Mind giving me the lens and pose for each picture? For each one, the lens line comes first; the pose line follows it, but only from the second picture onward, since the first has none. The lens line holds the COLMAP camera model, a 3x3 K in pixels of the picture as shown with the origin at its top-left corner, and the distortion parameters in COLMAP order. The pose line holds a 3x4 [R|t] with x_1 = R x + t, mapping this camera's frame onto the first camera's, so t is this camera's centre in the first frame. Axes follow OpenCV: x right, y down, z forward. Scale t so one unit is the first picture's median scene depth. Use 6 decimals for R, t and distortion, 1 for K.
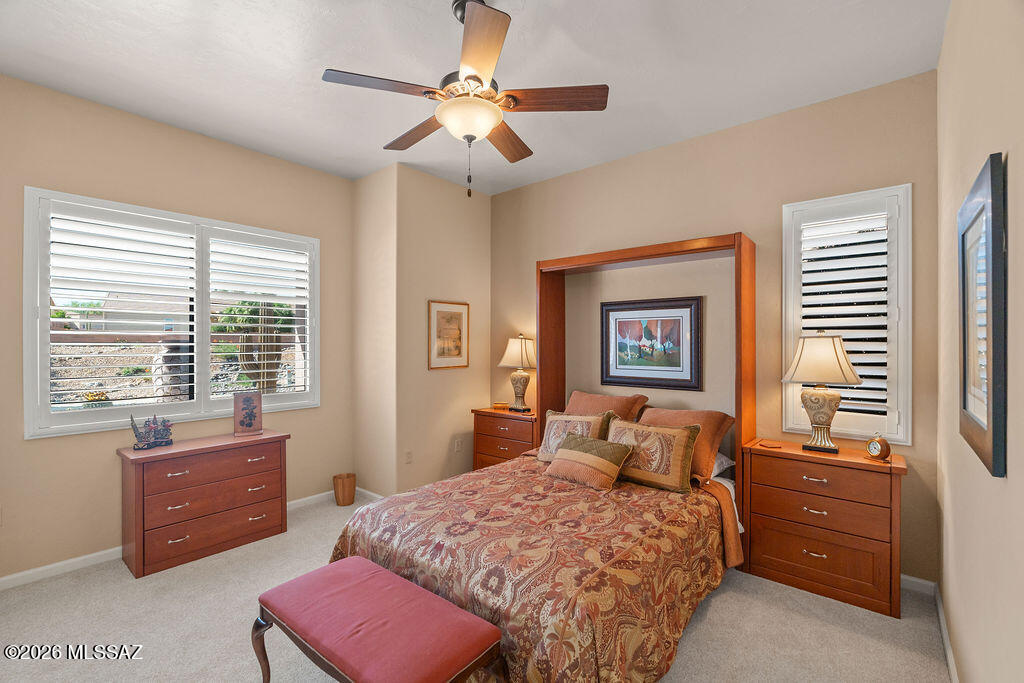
lens RADIAL K [[457.6, 0, 514.1], [0, 457.6, 335.0], [0, 0, 1]] dist [0.002164, 0.000208]
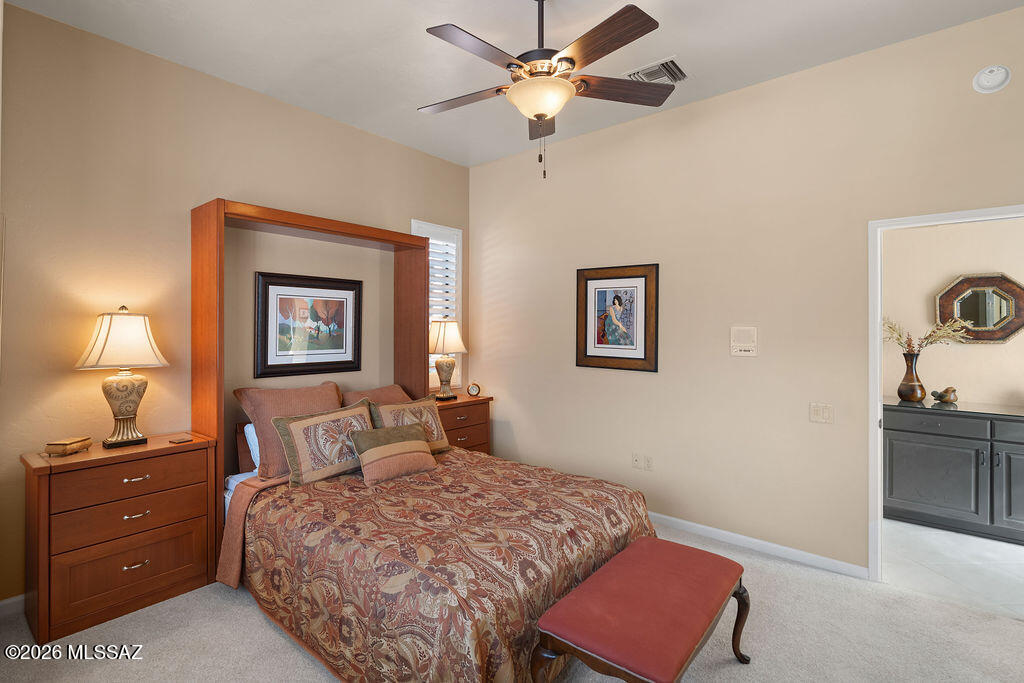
lens RADIAL K [[457.6, 0, 514.1], [0, 457.6, 335.0], [0, 0, 1]] dist [0.002164, 0.000208]
pose [[0.025818, -0.015367, 0.999549, -0.749789], [-0.019672, 0.999680, 0.015877, 0.019868], [-0.999473, -0.020073, 0.025508, 0.734569]]
